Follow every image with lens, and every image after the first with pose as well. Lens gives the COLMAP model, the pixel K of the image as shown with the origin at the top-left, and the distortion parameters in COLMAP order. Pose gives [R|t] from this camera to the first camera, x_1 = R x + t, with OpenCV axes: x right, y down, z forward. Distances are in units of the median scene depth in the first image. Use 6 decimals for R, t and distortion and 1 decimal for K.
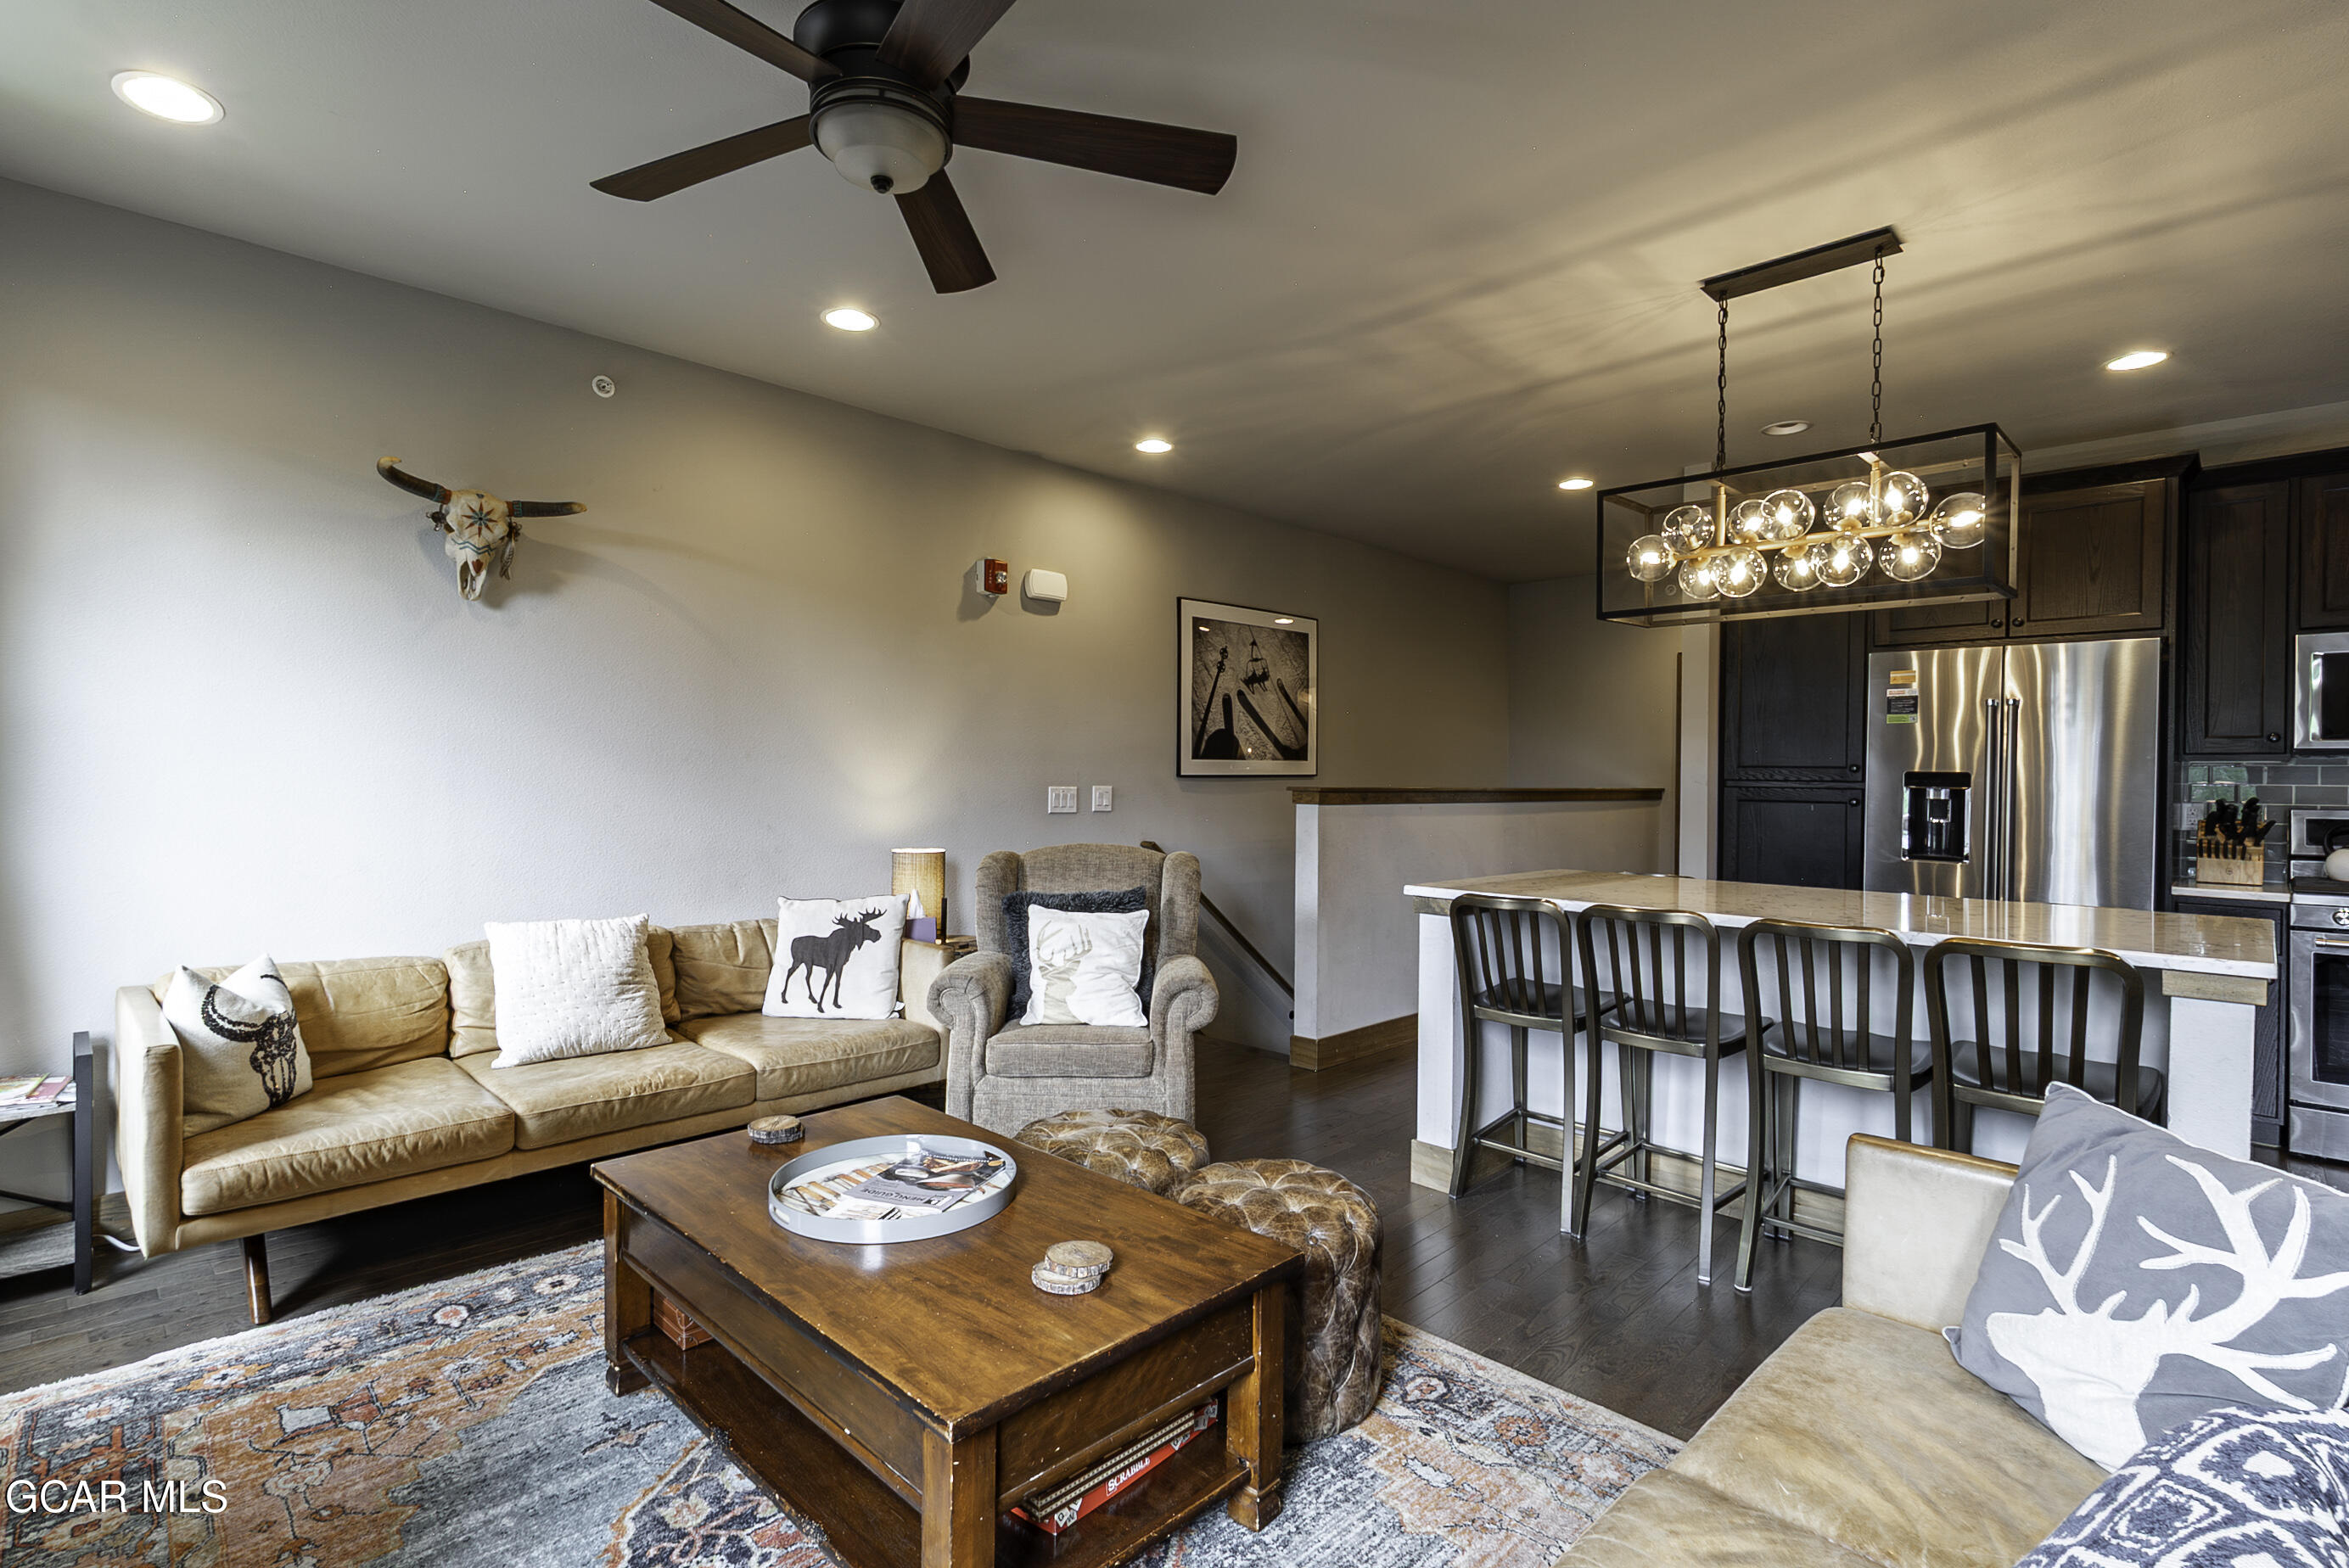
lens RADIAL K [[1095.7, 0, 1136.2], [0, 1095.7, 792.1], [0, 0, 1]] dist [-0.013333, 0.002167]
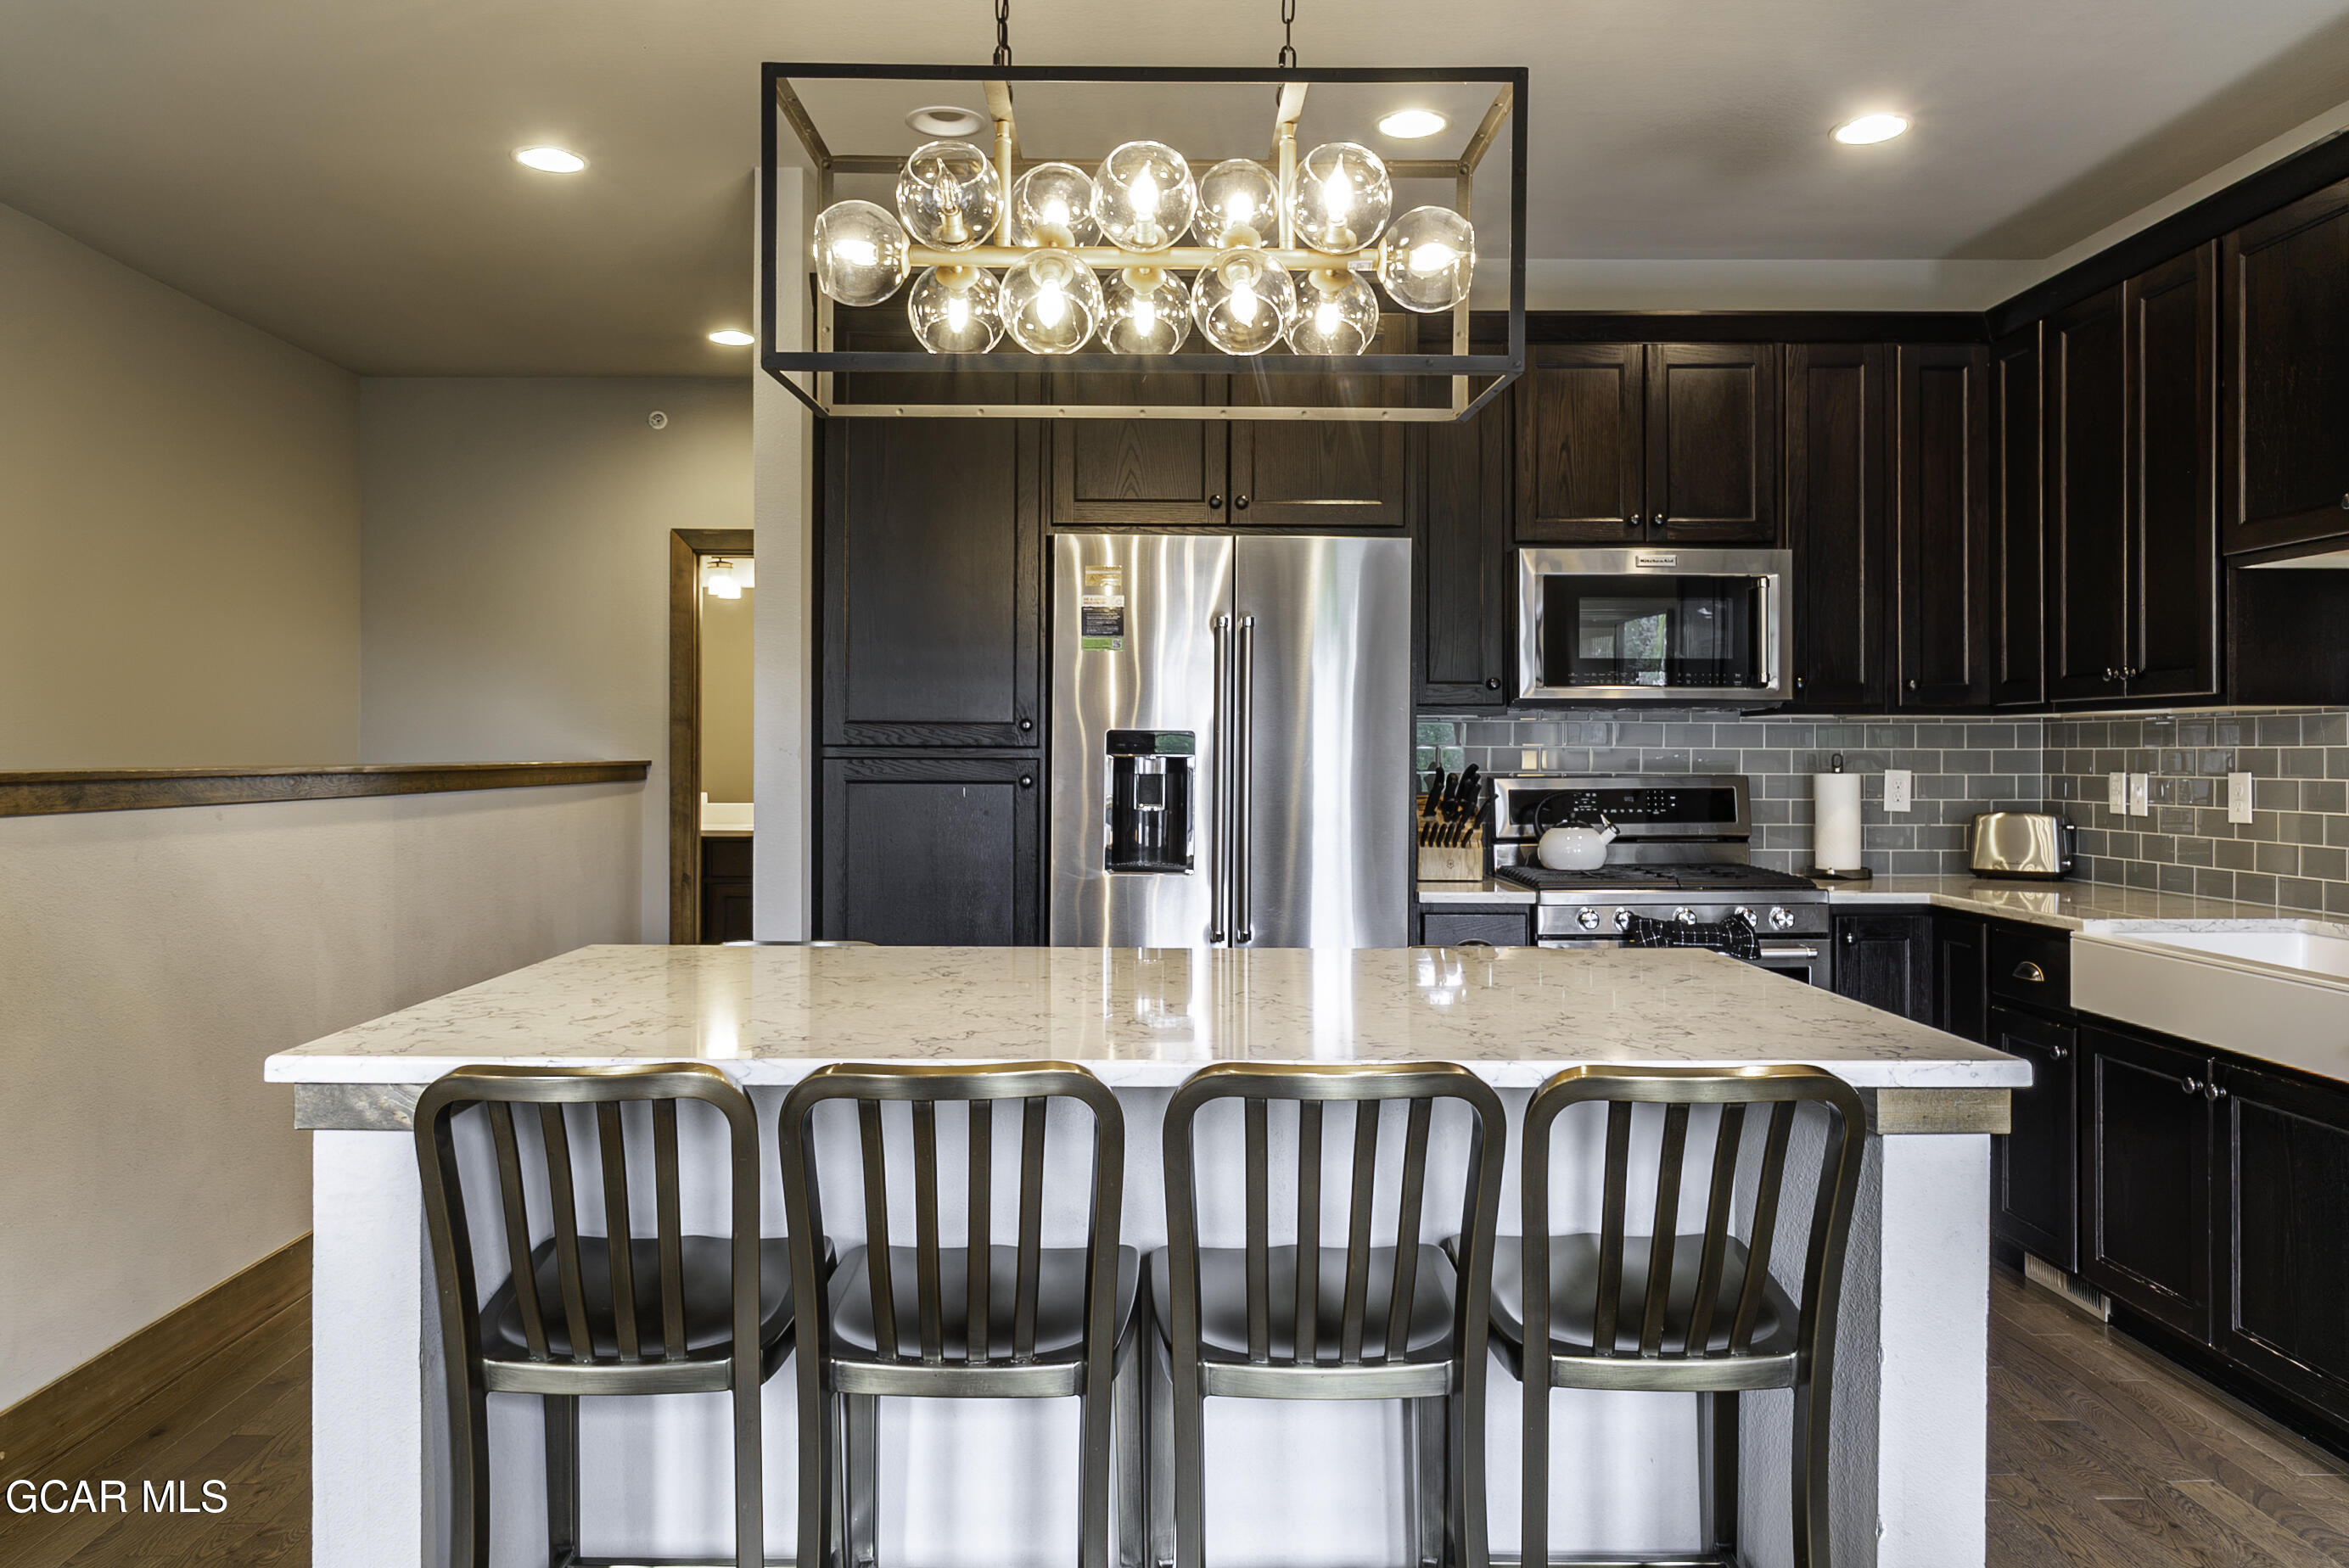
lens RADIAL K [[1677.2, 0, 1146.7], [0, 1677.2, 764.6], [0, 0, 1]] dist [0.011443, -0.001702]
pose [[0.690263, -0.016364, 0.723373, 0.045777], [0.016219, 0.999843, 0.007141, -0.006195], [-0.723376, 0.006803, 0.690420, 0.380395]]
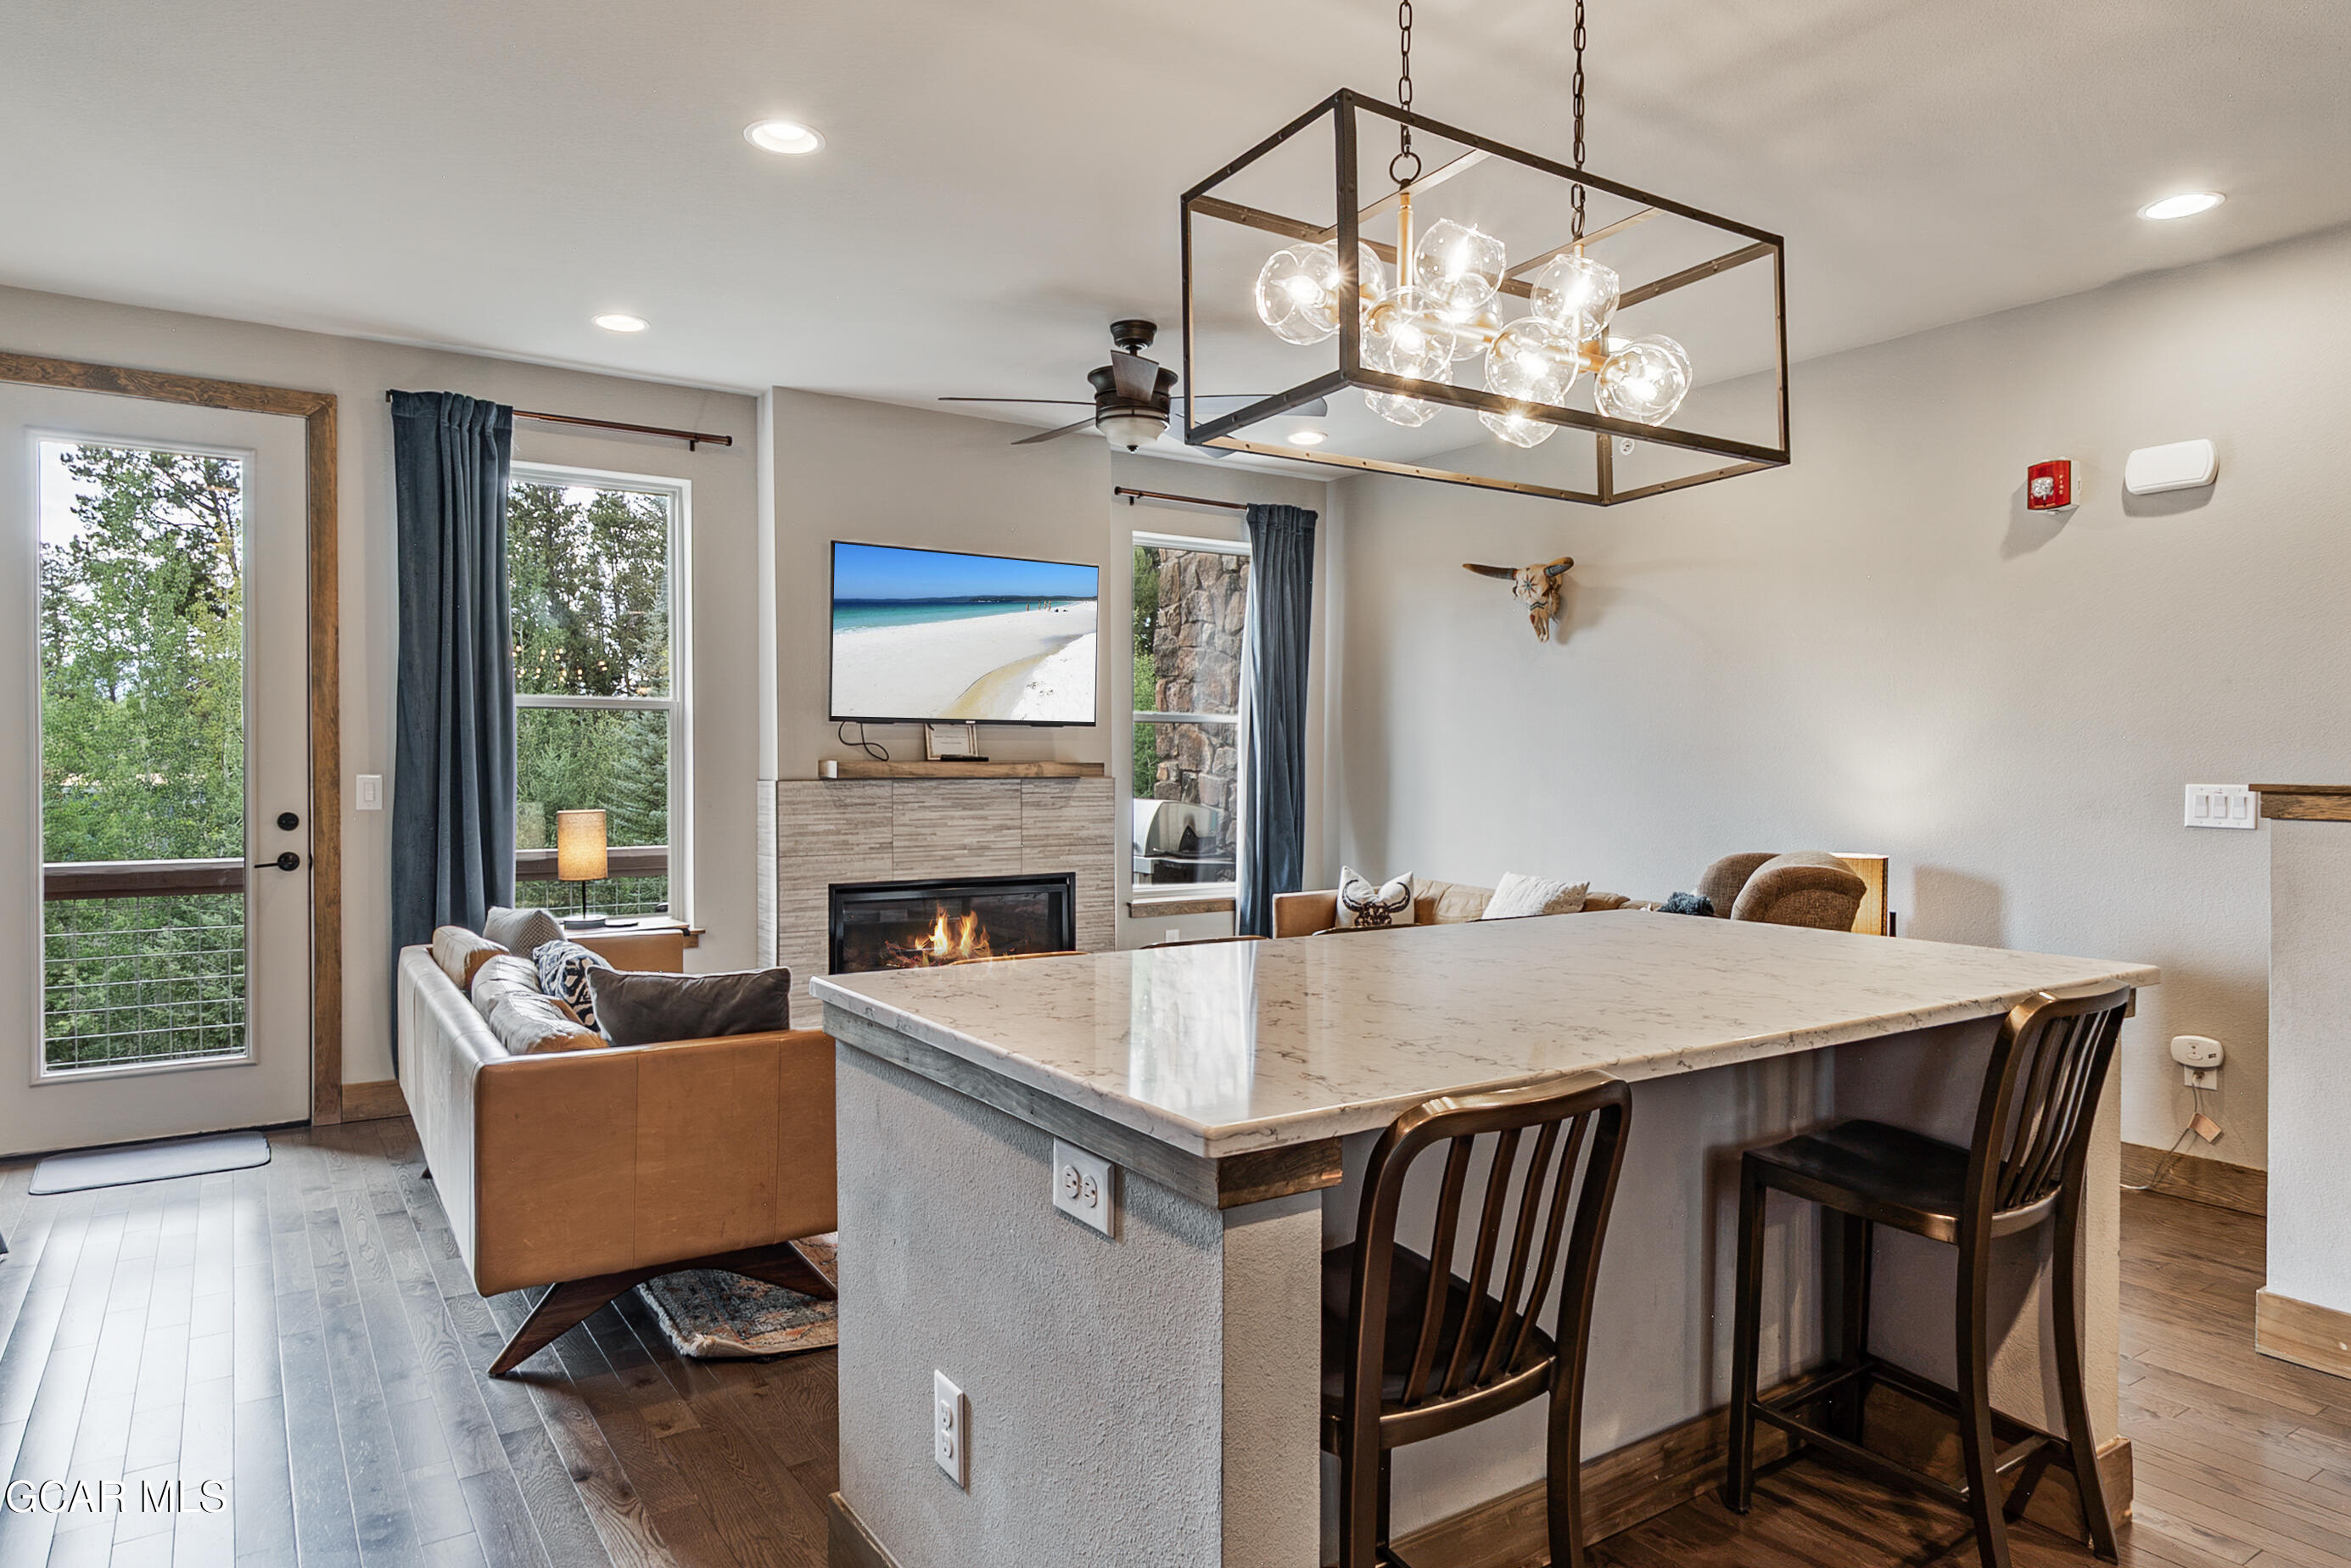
lens RADIAL K [[1365.0, 0, 1174.1], [0, 1365.0, 775.7], [0, 0, 1]] dist [-0.000197, -0.001224]
pose [[-0.189278, -0.002663, -0.981920, 1.047767], [-0.018872, 0.999821, 0.000926, 0.000595], [0.981742, 0.018707, -0.189295, 0.773554]]
